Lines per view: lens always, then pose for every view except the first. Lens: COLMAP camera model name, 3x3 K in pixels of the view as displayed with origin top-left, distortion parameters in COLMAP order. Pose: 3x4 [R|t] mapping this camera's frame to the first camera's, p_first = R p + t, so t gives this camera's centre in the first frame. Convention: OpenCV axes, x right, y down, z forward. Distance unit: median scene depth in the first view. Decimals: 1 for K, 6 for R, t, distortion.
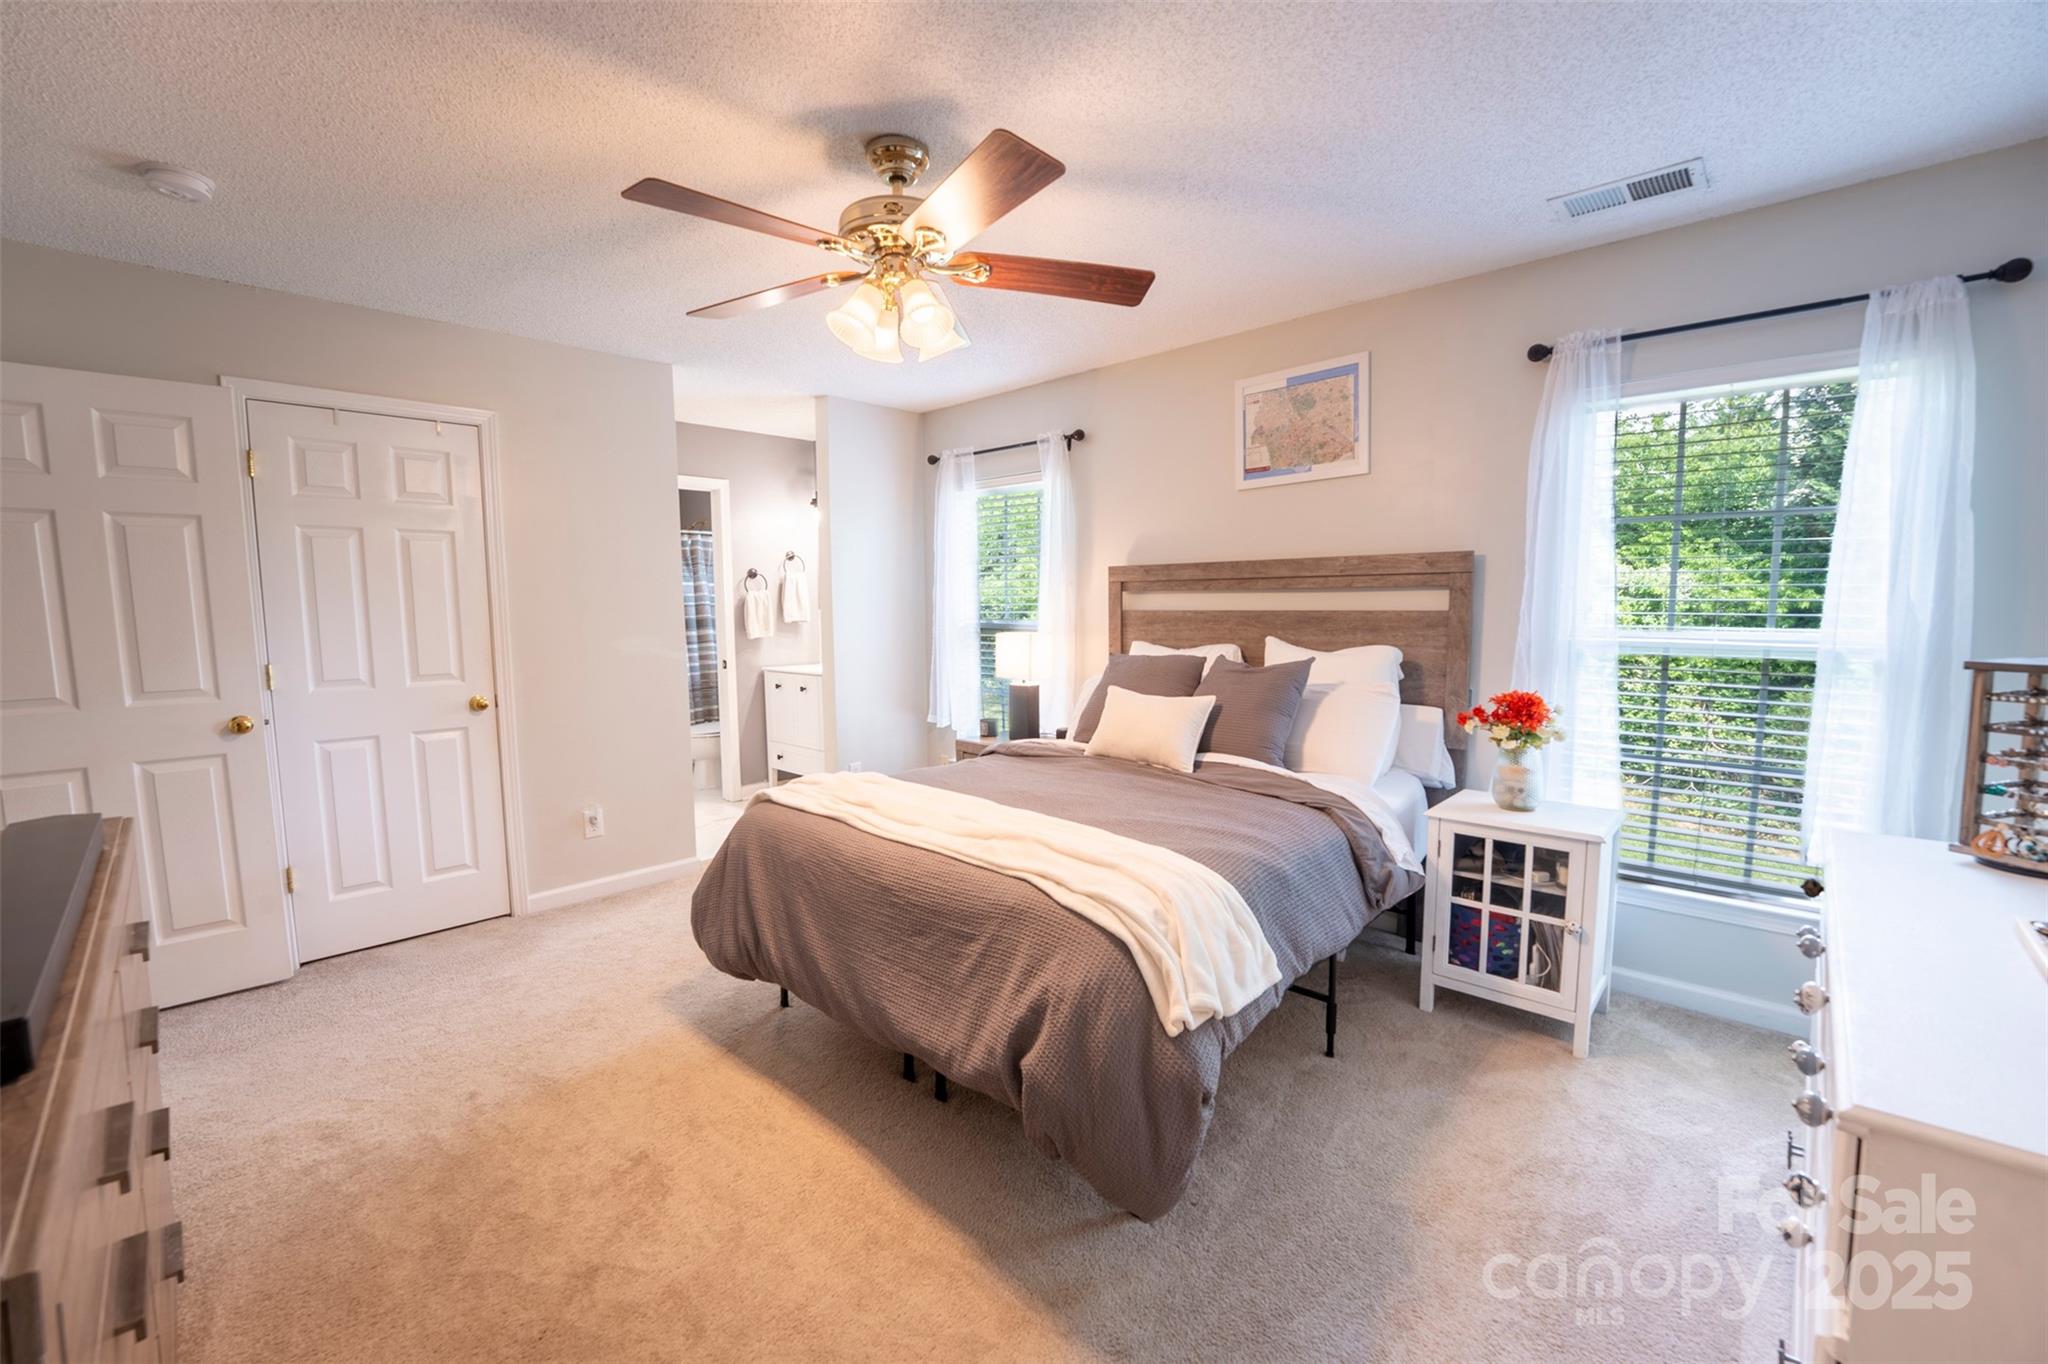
lens RADIAL K [[858.7, 0, 1019.2], [0, 858.7, 687.6], [0, 0, 1]] dist [-0.028676, 0.001170]
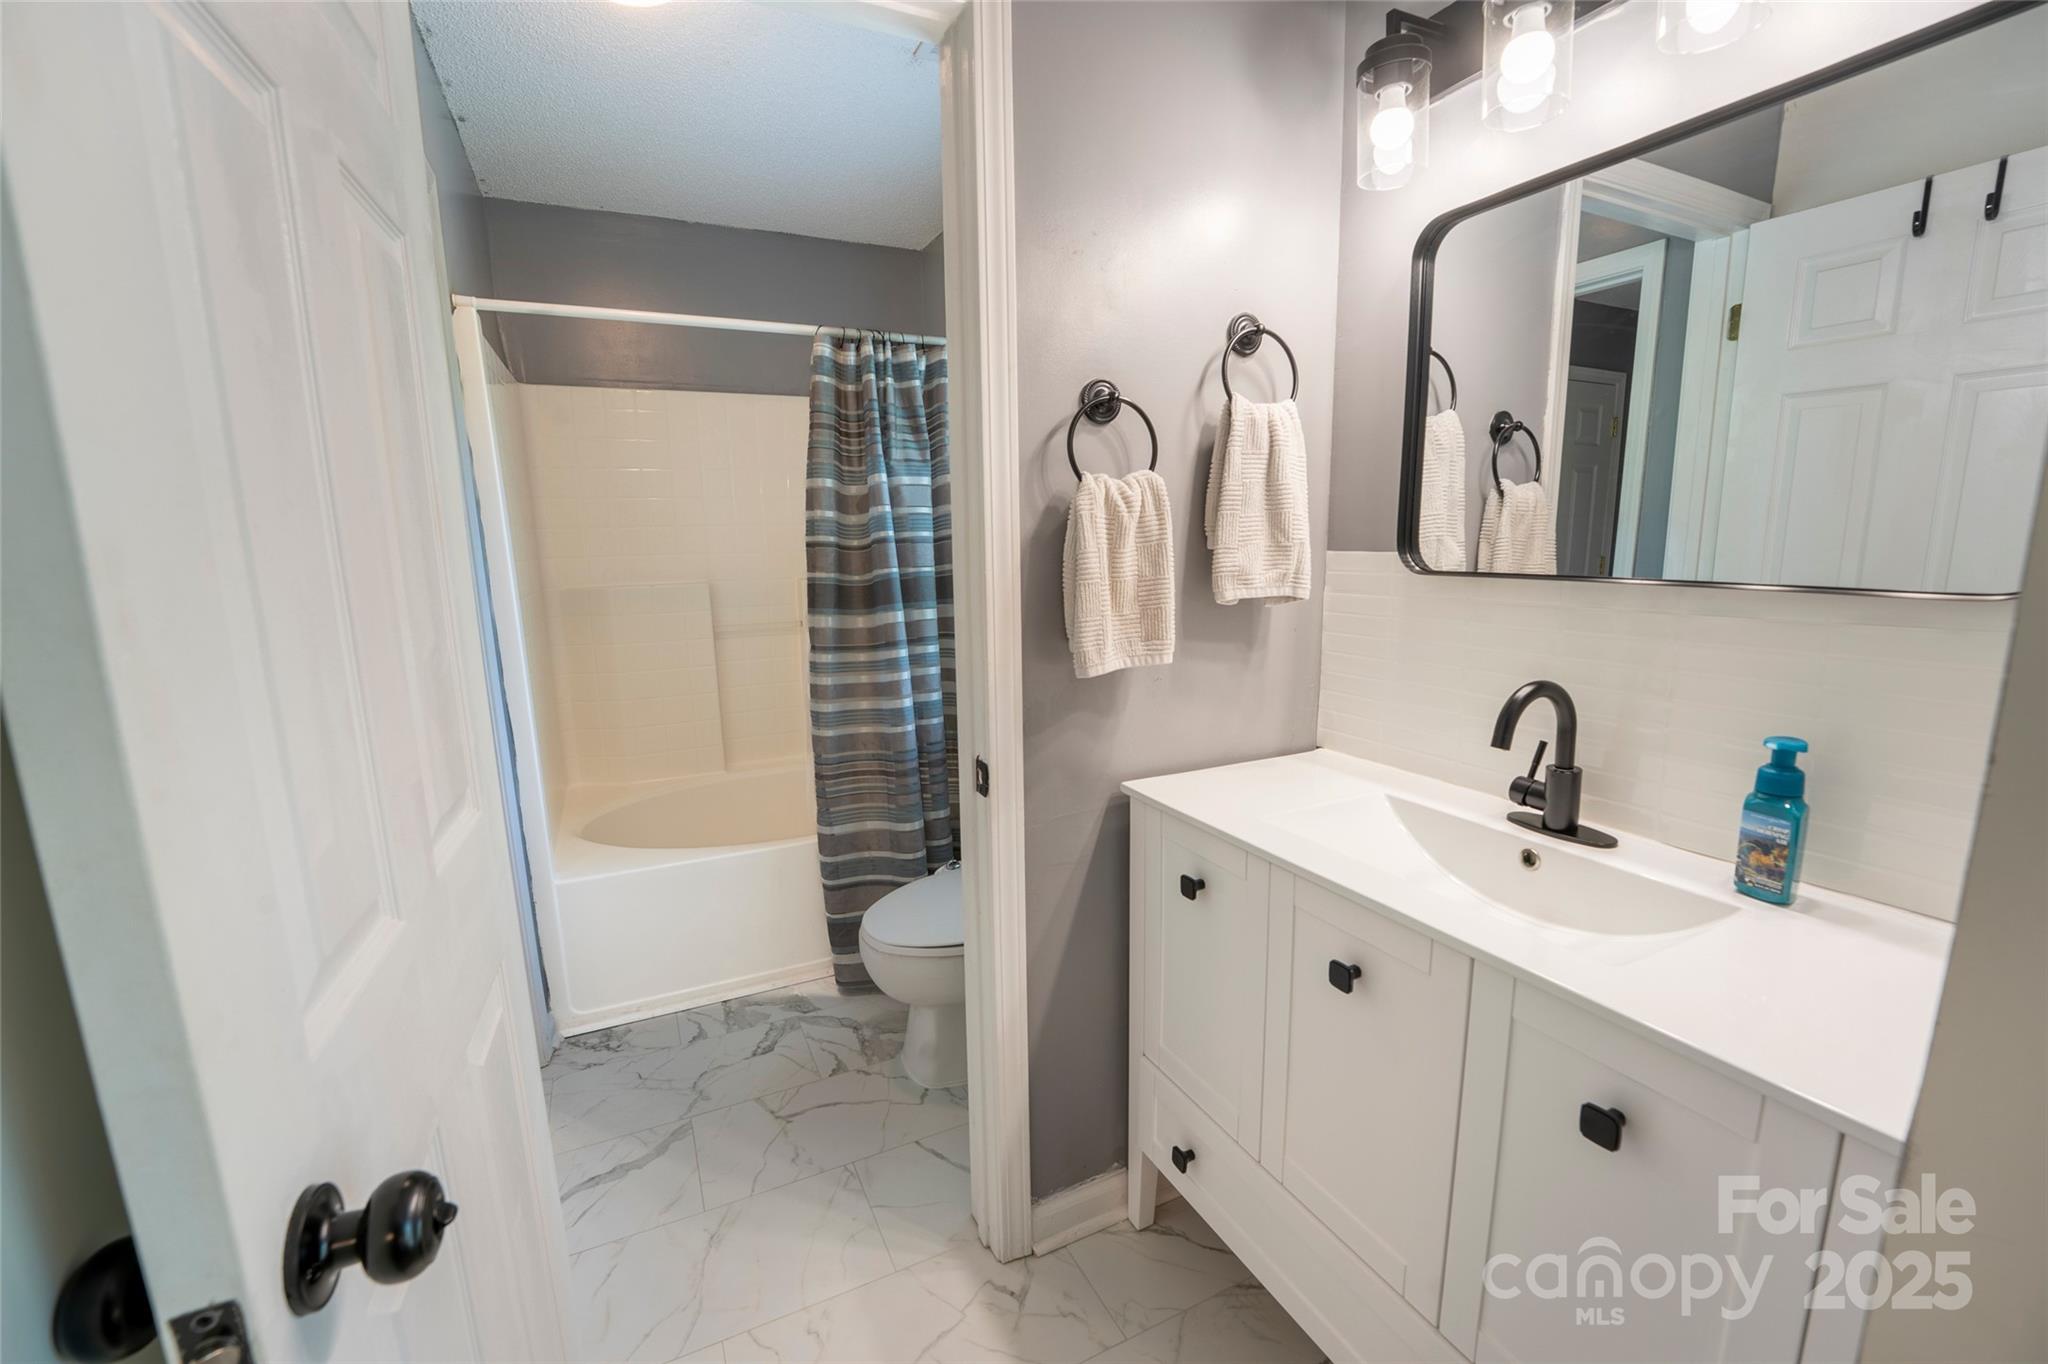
lens RADIAL K [[858.7, 0, 1019.2], [0, 858.7, 687.6], [0, 0, 1]] dist [-0.028676, 0.001170]
pose [[0.940505, 0.052045, -0.335769, -0.244592], [-0.027020, 0.996526, 0.078779, -0.070725], [0.338703, -0.065020, 0.938644, 0.751453]]
